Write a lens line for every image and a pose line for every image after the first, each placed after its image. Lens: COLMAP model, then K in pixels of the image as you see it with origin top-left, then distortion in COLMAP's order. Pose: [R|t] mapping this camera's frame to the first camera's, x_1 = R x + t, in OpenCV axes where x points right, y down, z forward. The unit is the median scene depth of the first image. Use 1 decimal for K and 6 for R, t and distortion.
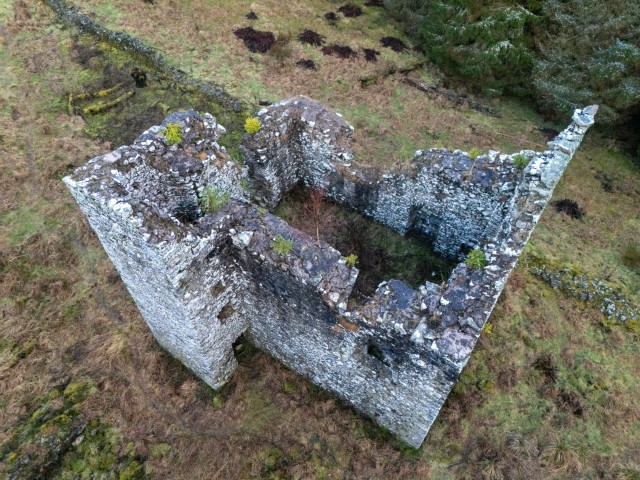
lens RADIAL K [[472.9, 0, 320.6], [0, 472.9, 237.7], [0, 0, 1]] dist [0.048538, -0.008348]
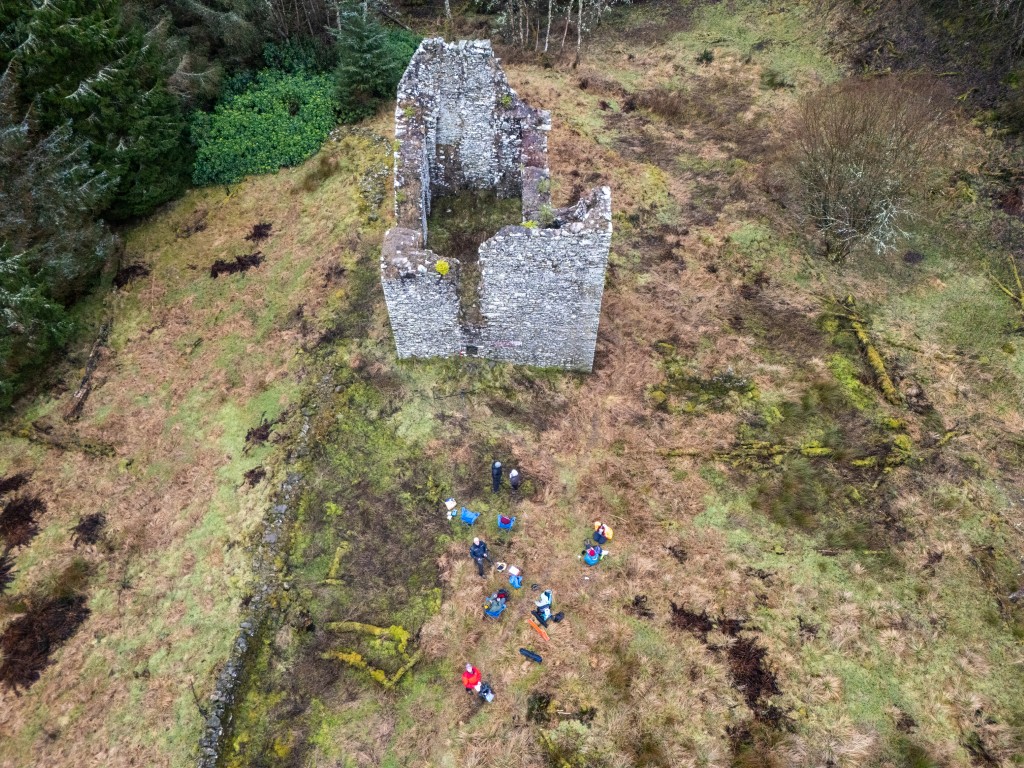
lens RADIAL K [[756.6, 0, 508.5], [0, 756.6, 380.5], [0, 0, 1]] dist [0.048538, -0.008348]
pose [[-0.559920, -0.653315, 0.509577, -1.171699], [0.640209, 0.049266, 0.766620, -1.323532], [-0.525949, 0.755481, 0.390673, 0.378427]]
